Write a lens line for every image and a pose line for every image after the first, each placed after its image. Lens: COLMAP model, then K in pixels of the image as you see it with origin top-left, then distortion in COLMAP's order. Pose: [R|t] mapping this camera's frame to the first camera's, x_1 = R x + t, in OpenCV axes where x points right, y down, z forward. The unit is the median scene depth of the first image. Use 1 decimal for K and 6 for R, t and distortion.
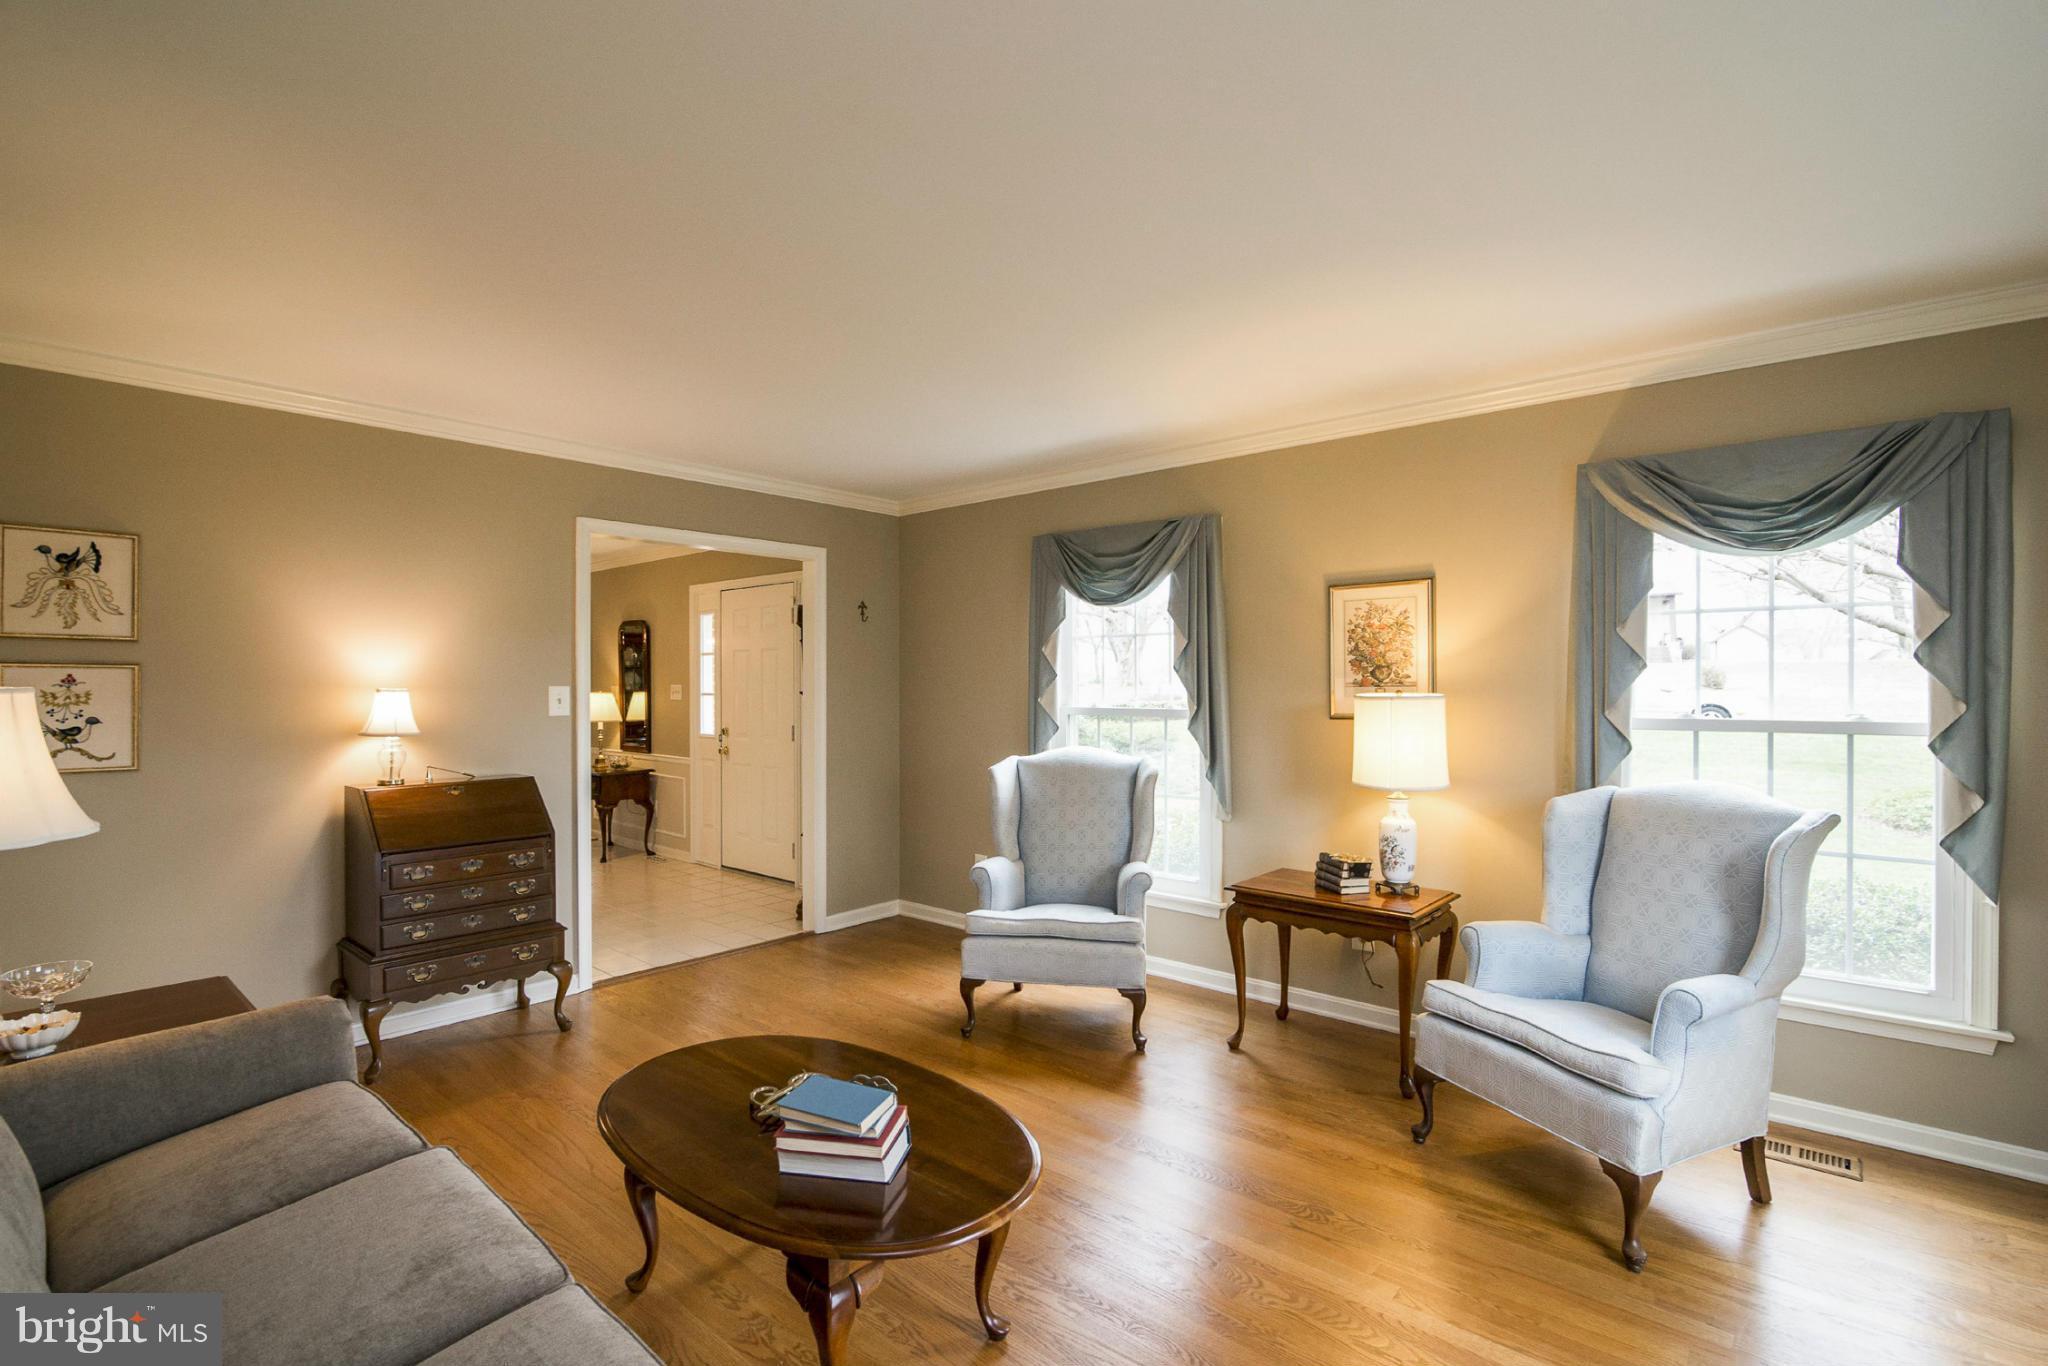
lens RADIAL K [[963.2, 0, 1031.5], [0, 963.2, 685.8], [0, 0, 1]] dist [-0.001269, -0.000413]
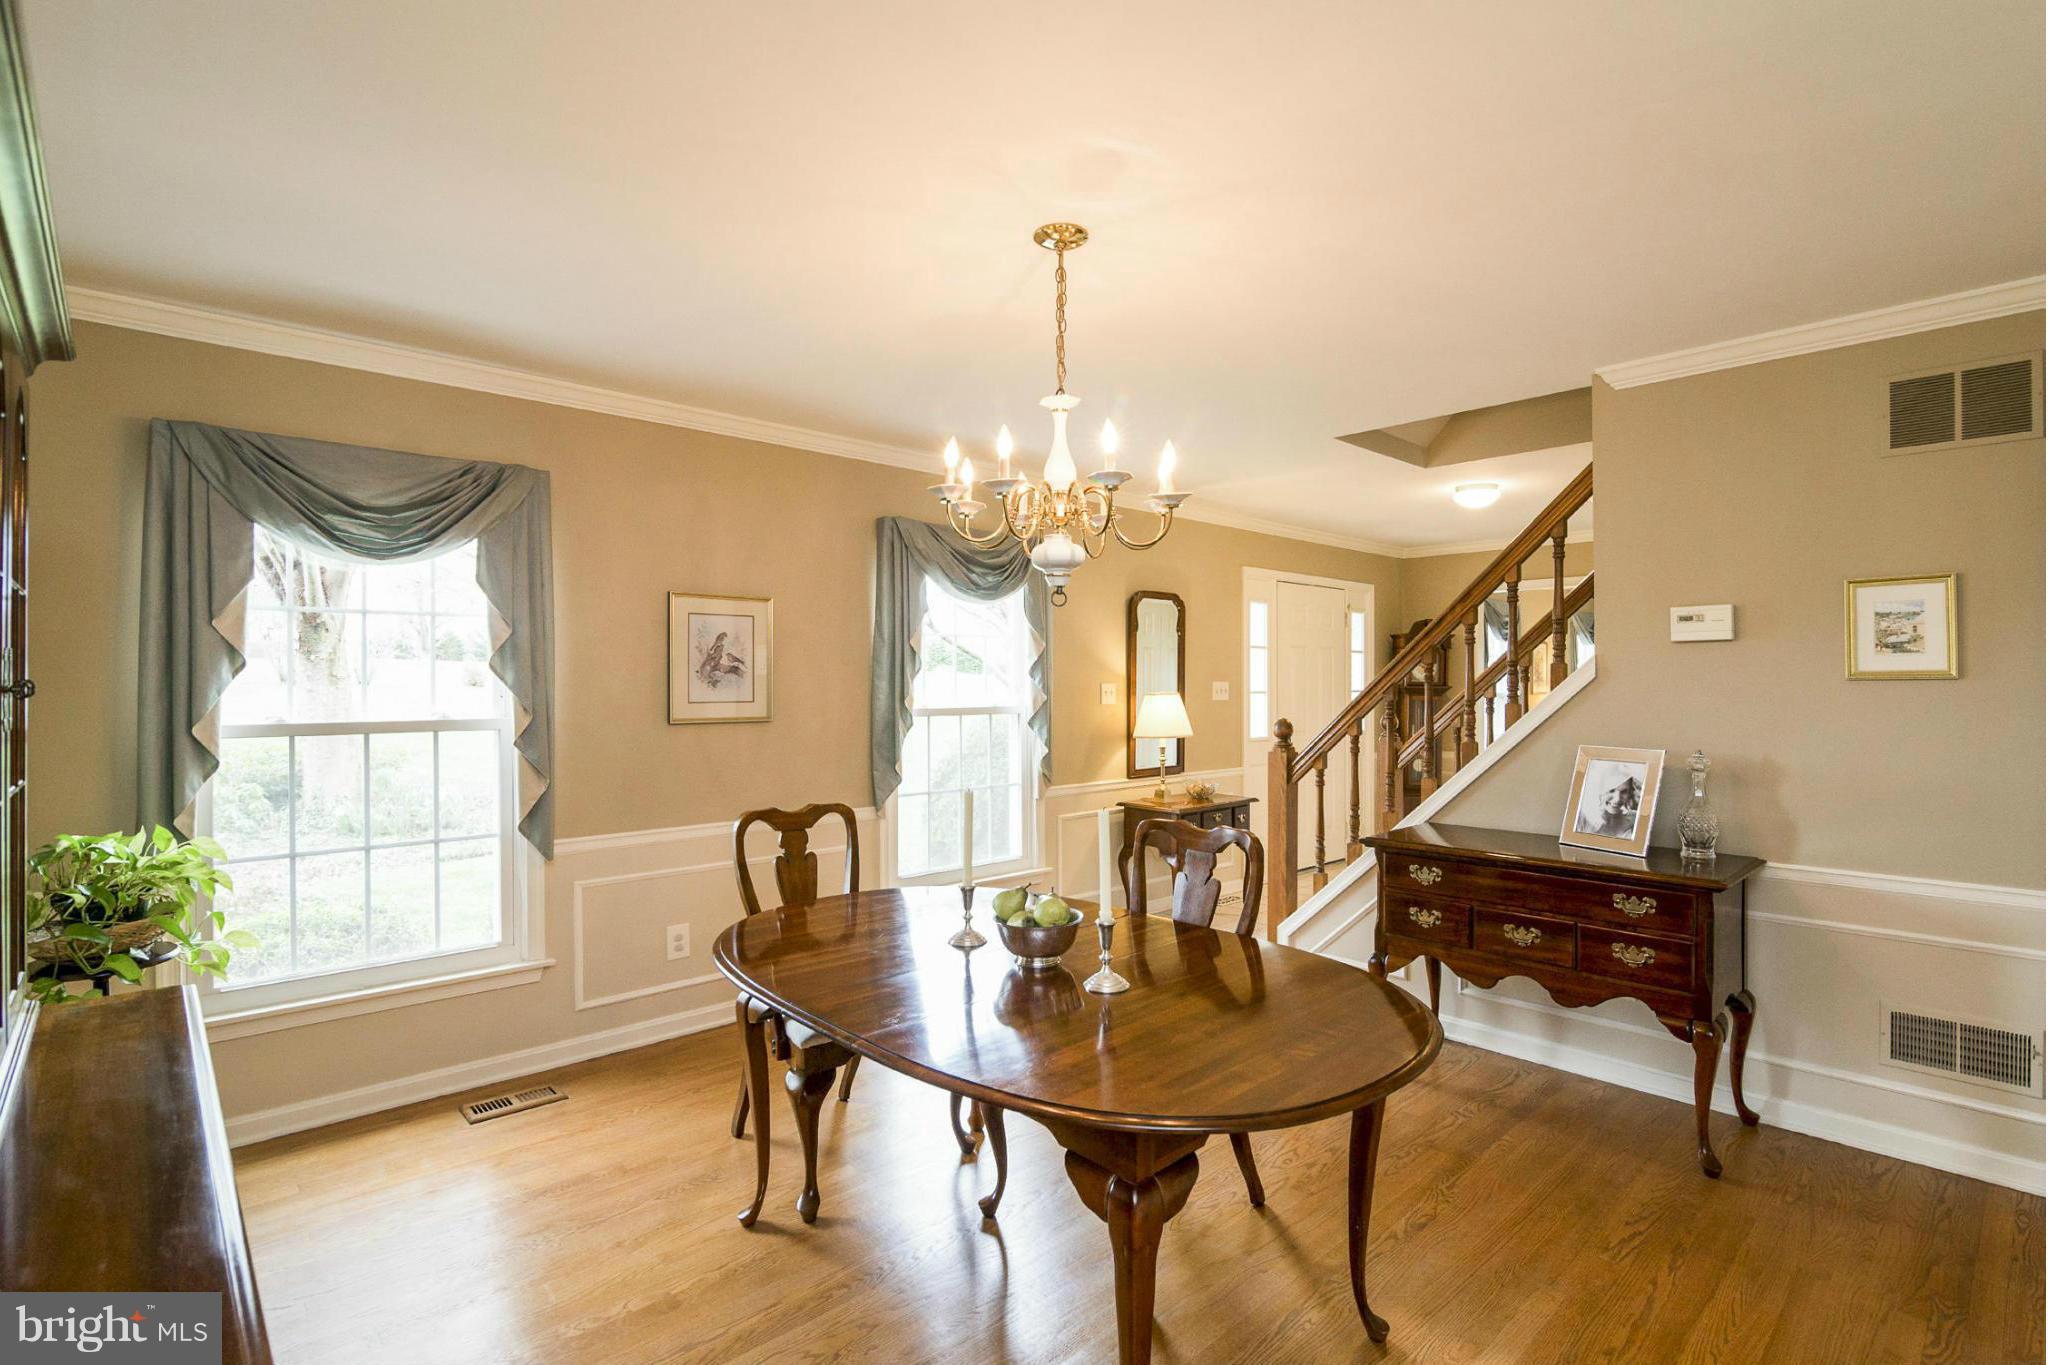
lens RADIAL K [[980.4, 0, 1071.4], [0, 980.4, 690.0], [0, 0, 1]] dist [-0.004498, -0.000656]
pose [[0.090475, -0.006345, 0.995879, -0.215602], [0.005150, 0.999969, 0.005903, 0.000038], [-0.995885, 0.004595, 0.090504, 0.186640]]
